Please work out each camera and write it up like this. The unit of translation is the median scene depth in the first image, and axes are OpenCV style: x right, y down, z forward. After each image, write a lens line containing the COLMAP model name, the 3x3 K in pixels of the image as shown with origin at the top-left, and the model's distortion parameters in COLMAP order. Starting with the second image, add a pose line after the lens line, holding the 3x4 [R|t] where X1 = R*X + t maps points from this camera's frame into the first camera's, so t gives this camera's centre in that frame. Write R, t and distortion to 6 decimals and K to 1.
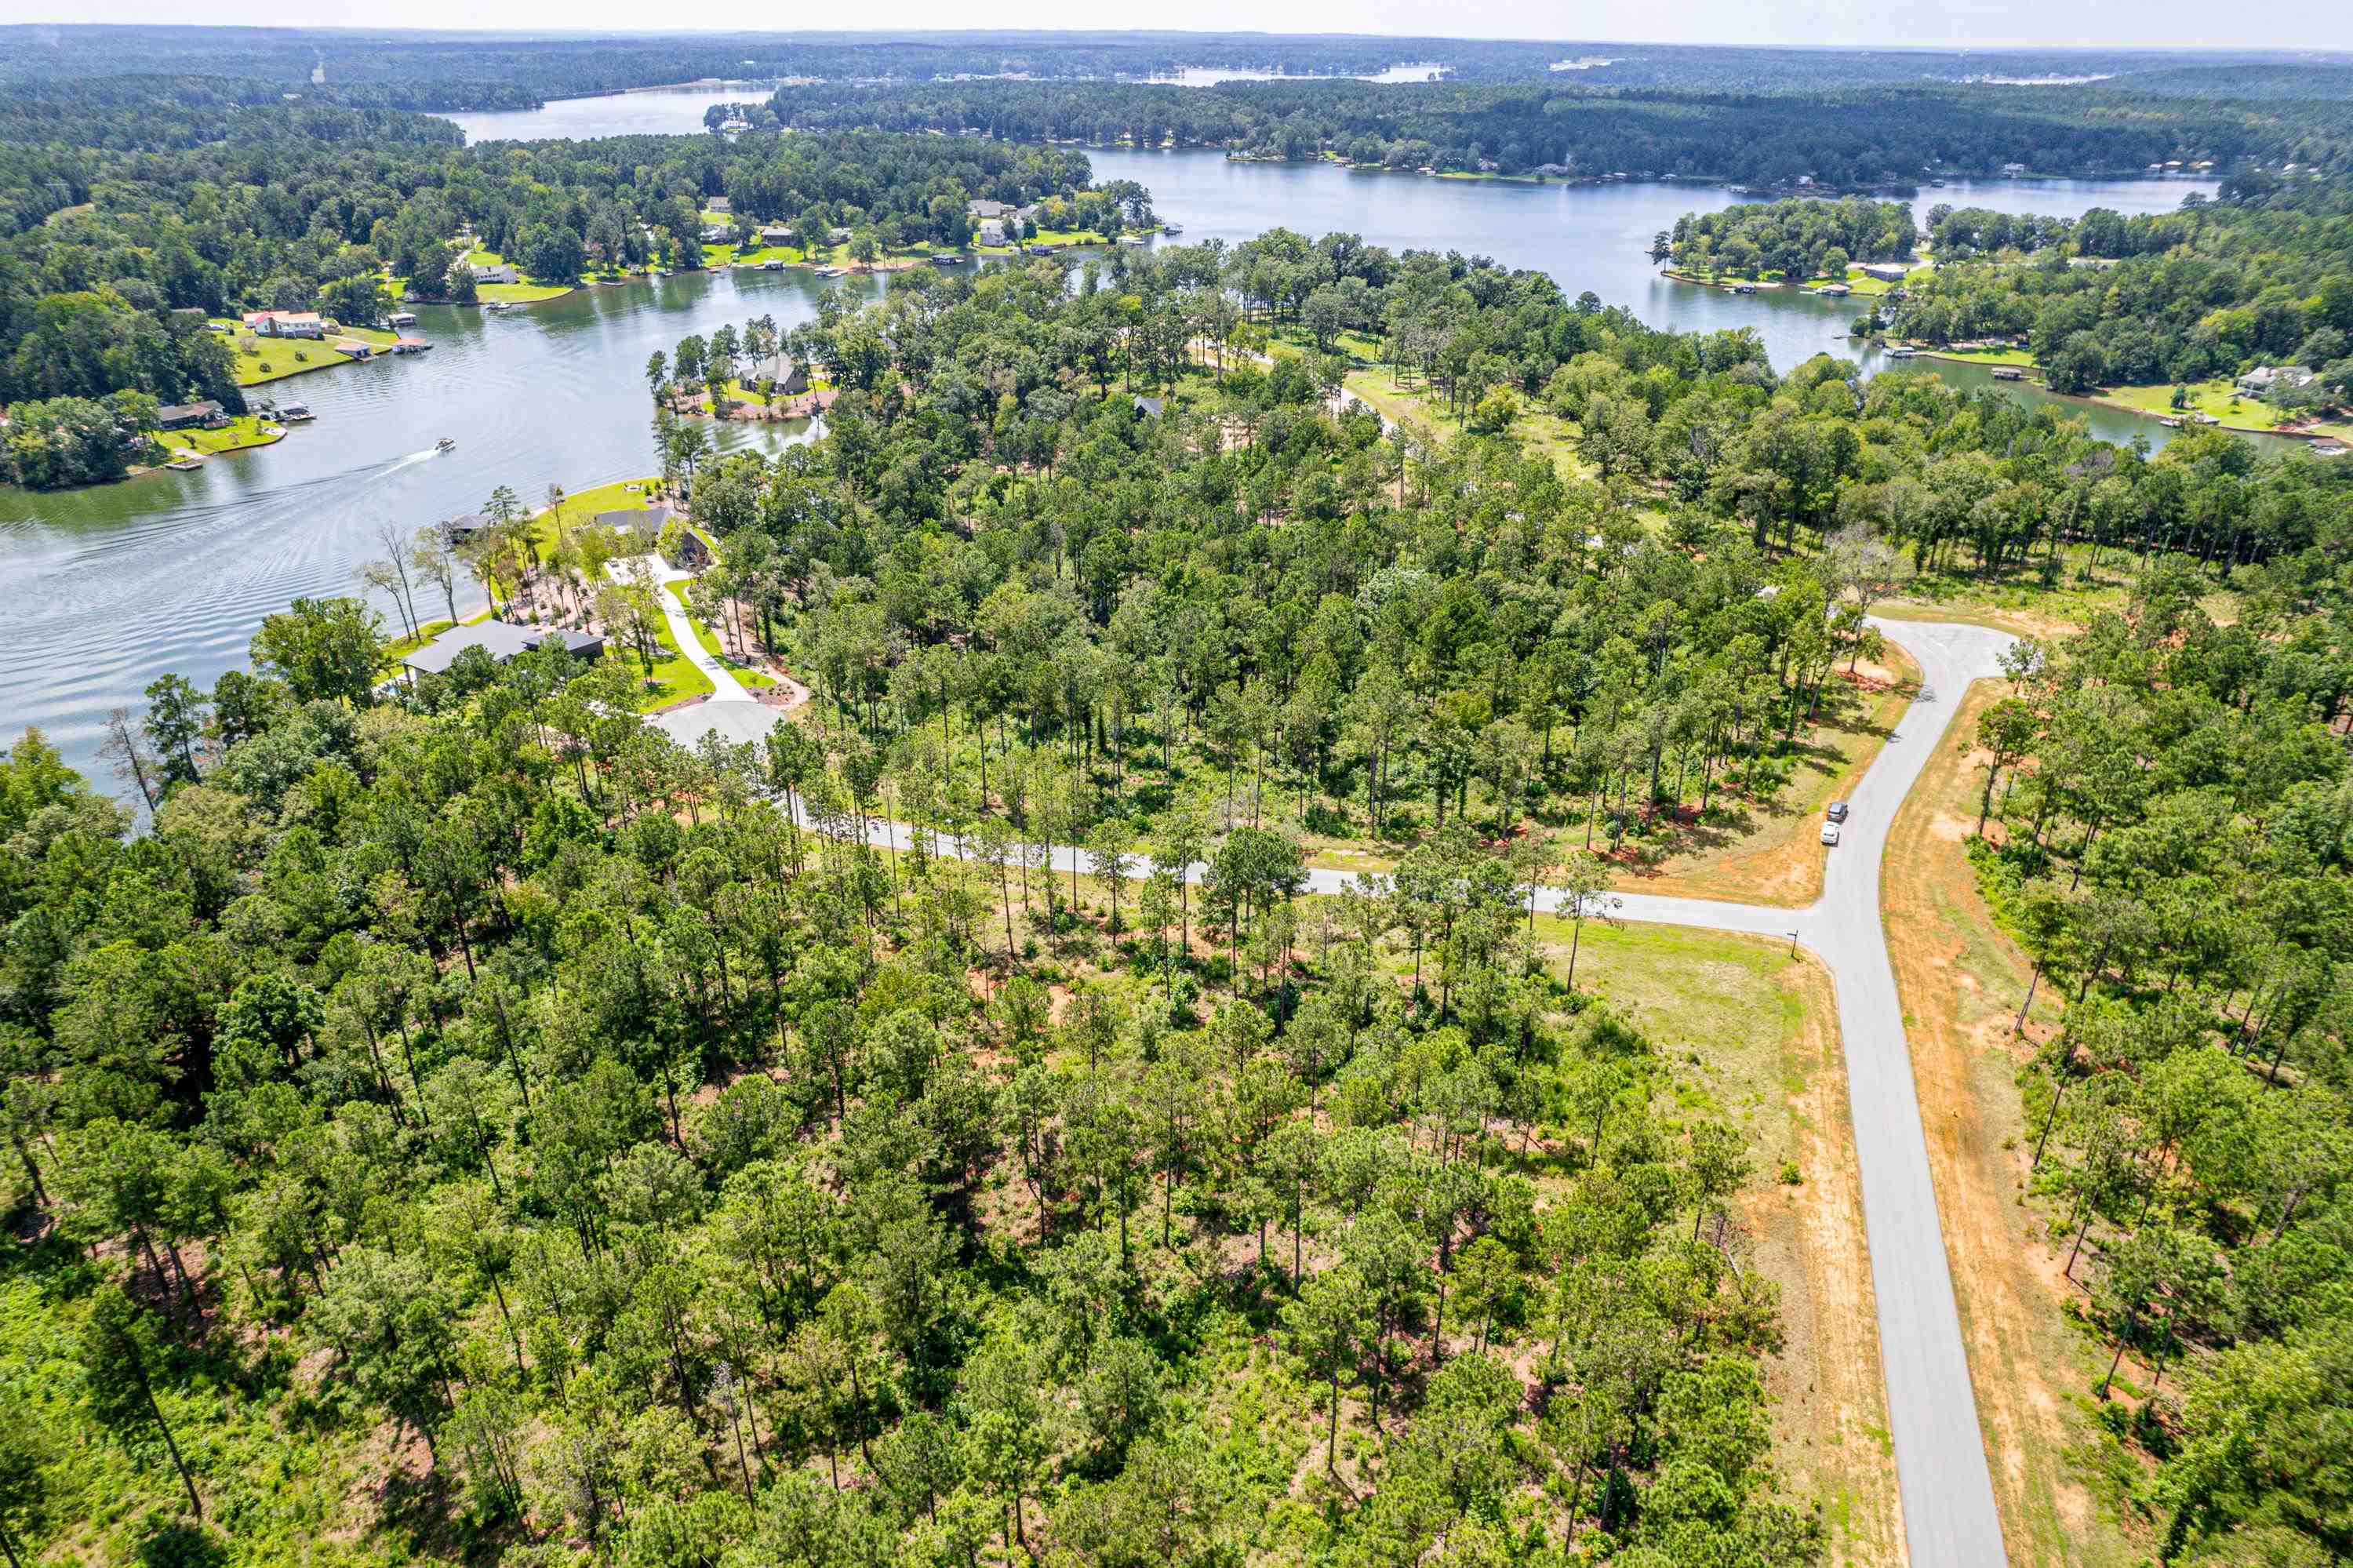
lens RADIAL K [[1508.1, 0, 1174.4], [0, 1508.1, 781.7], [0, 0, 1]] dist [-0.087534, 0.077979]
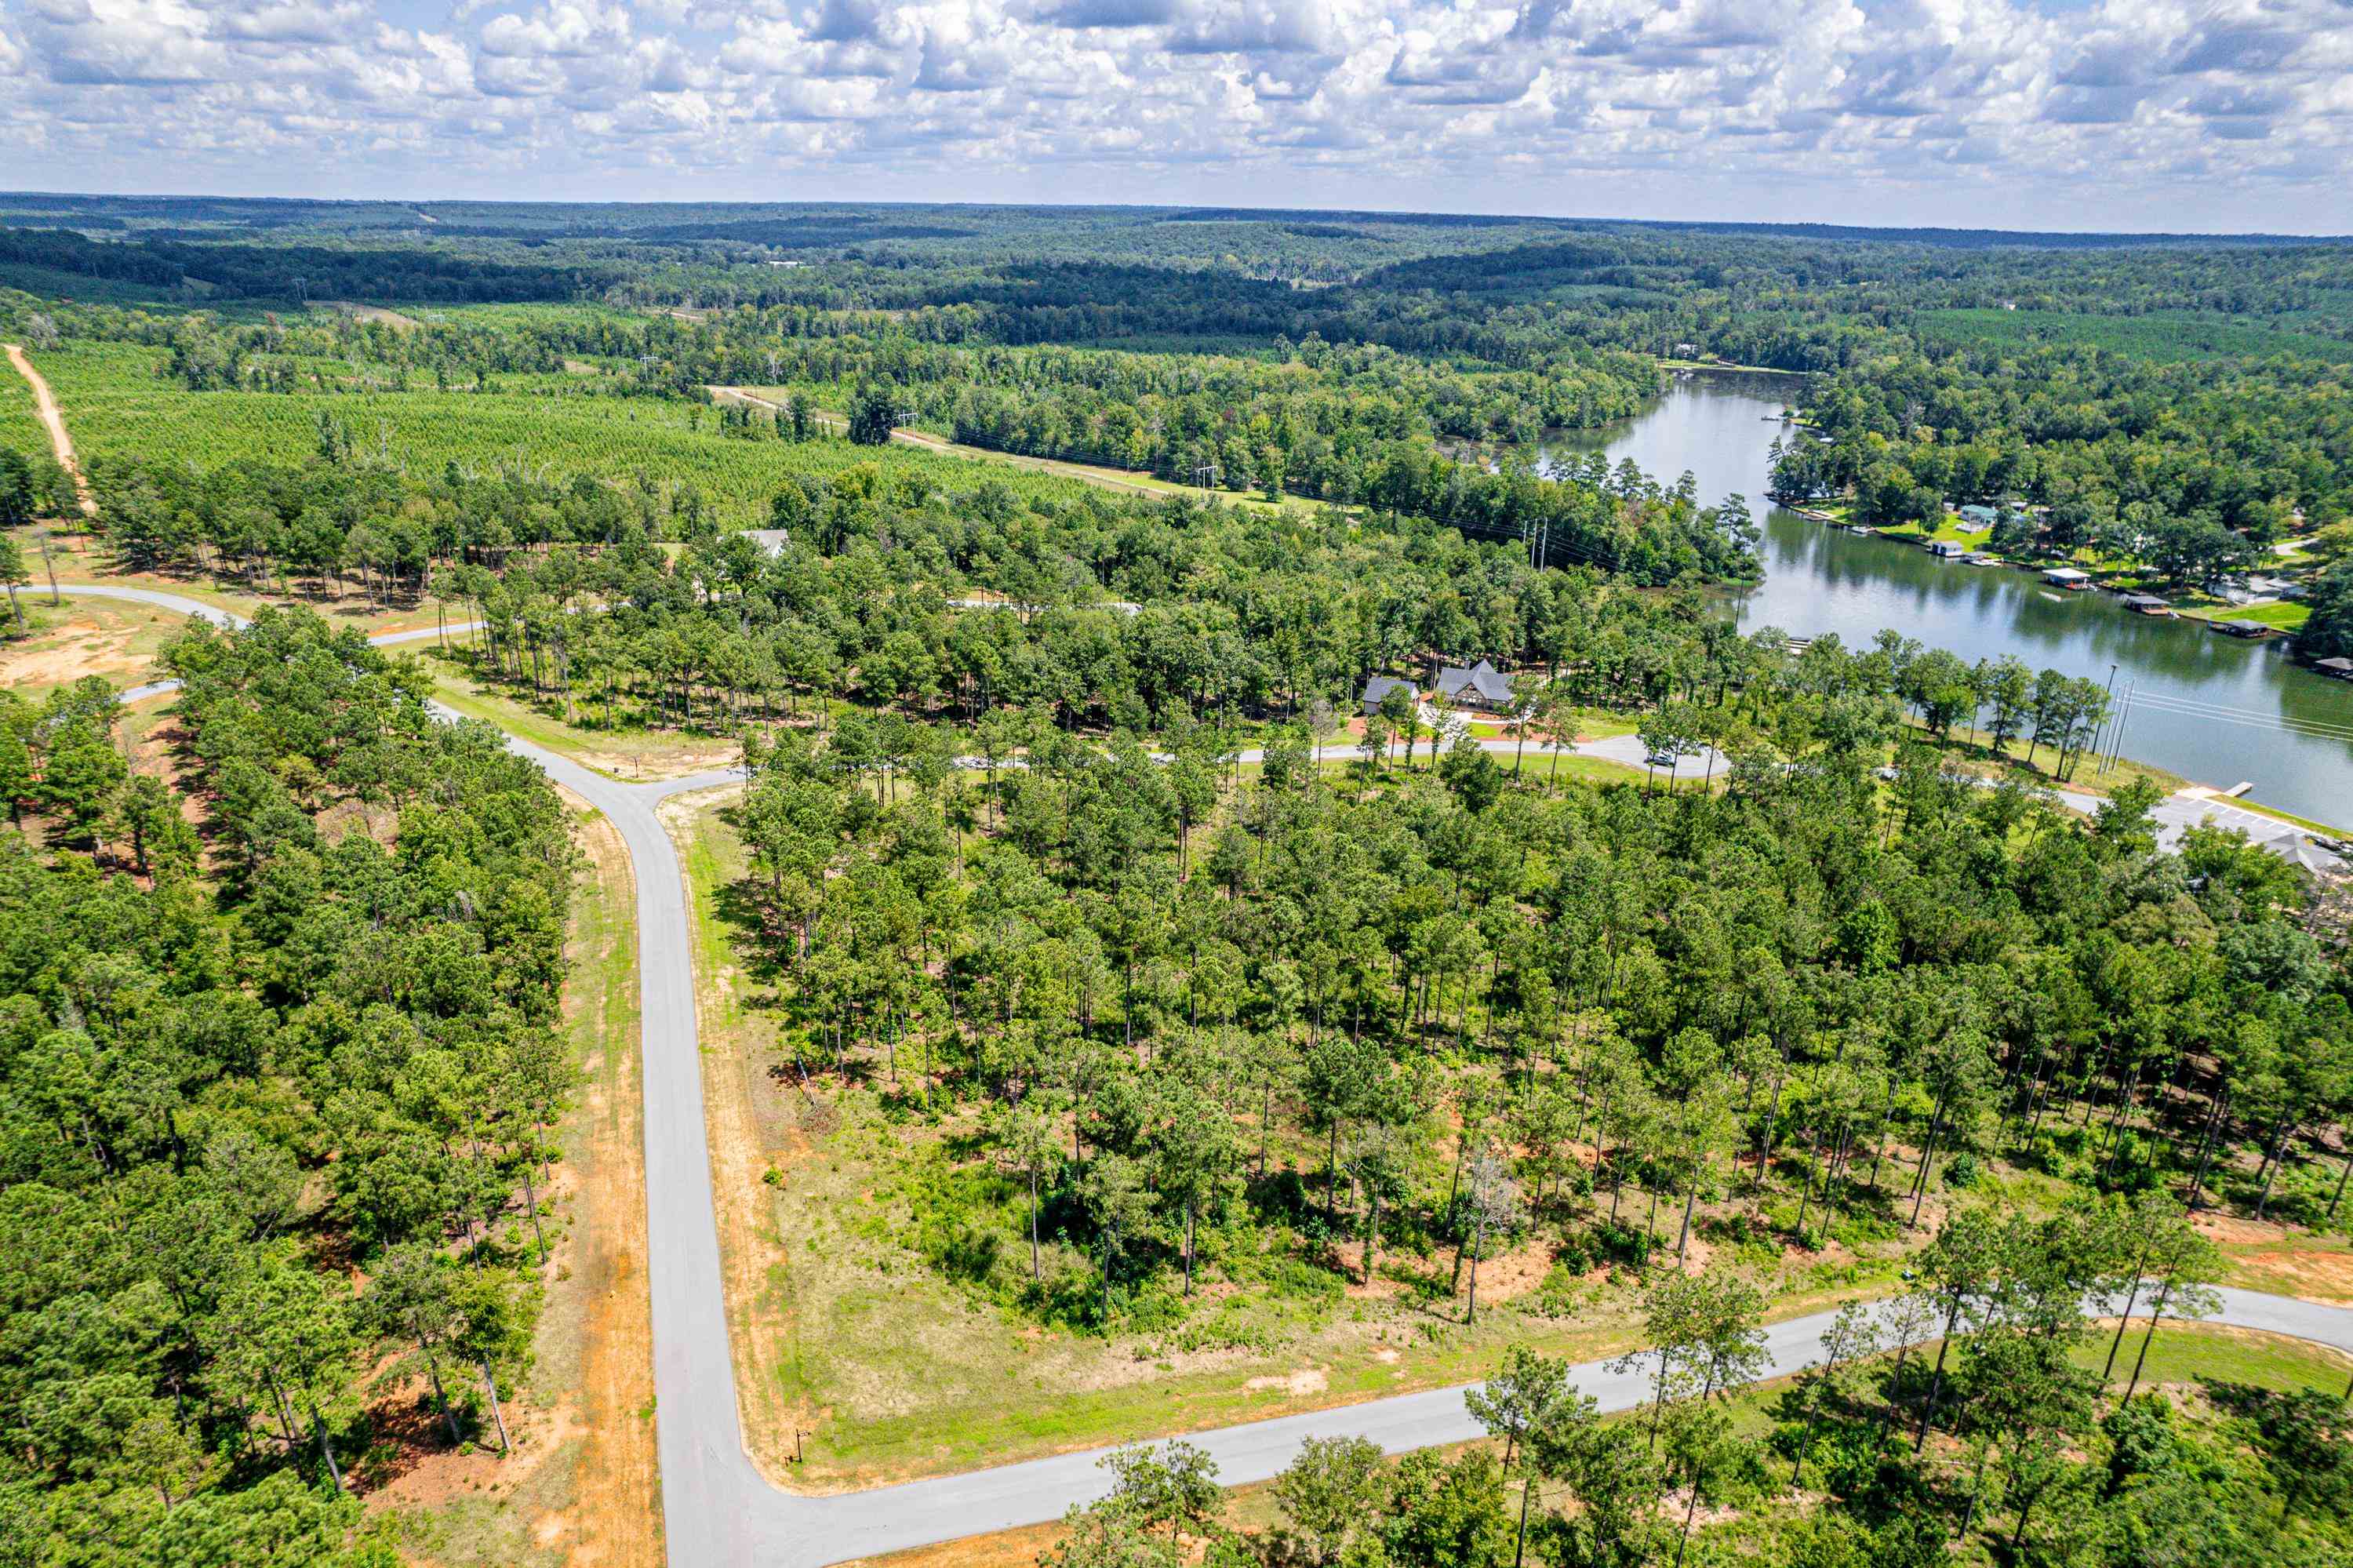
lens RADIAL K [[1508.1, 0, 1174.9], [0, 1508.1, 786.1], [0, 0, 1]] dist [-0.087534, 0.077979]
pose [[-0.801226, 0.197873, -0.564697, 0.194629], [-0.290442, 0.696496, 0.656153, -0.200003], [0.523144, 0.689739, -0.500580, 0.393220]]
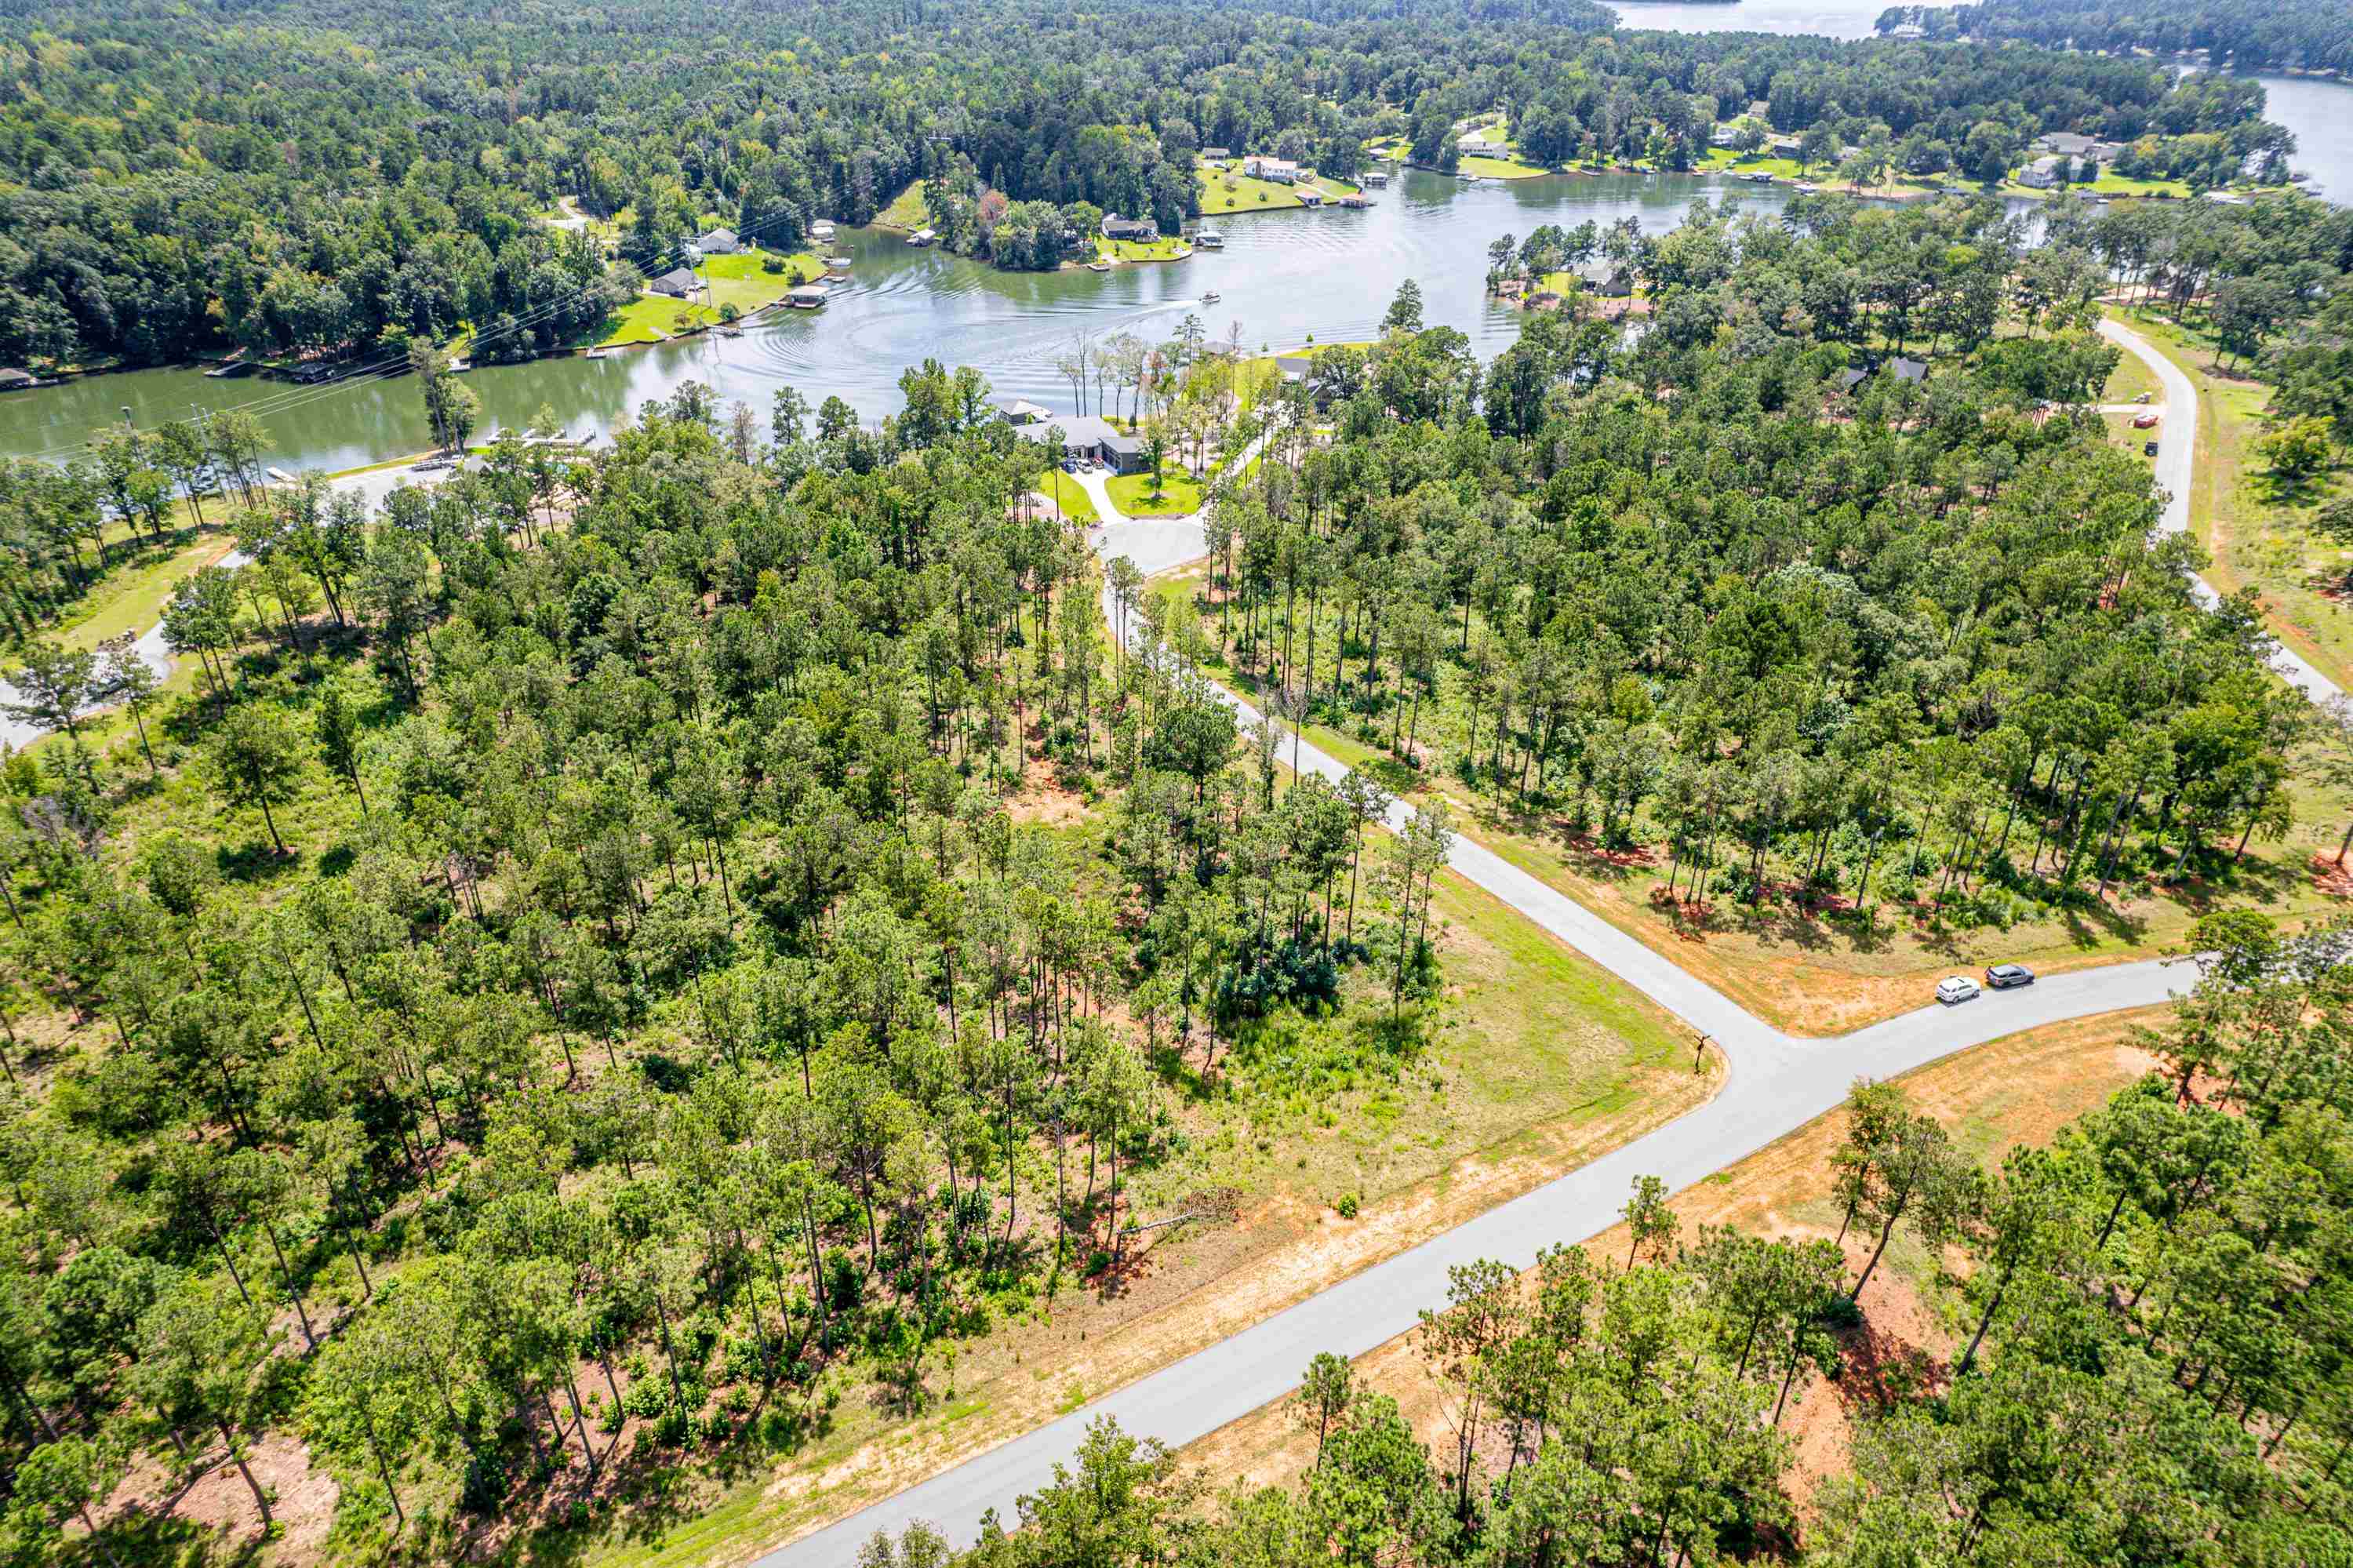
lens RADIAL K [[1508.1, 0, 1180.0], [0, 1508.1, 781.2], [0, 0, 1]] dist [-0.087534, 0.077979]
pose [[0.741673, 0.341041, -0.577592, 0.201333], [-0.307661, 0.938140, 0.158868, -0.023927], [0.596042, 0.059875, 0.800717, 0.049043]]
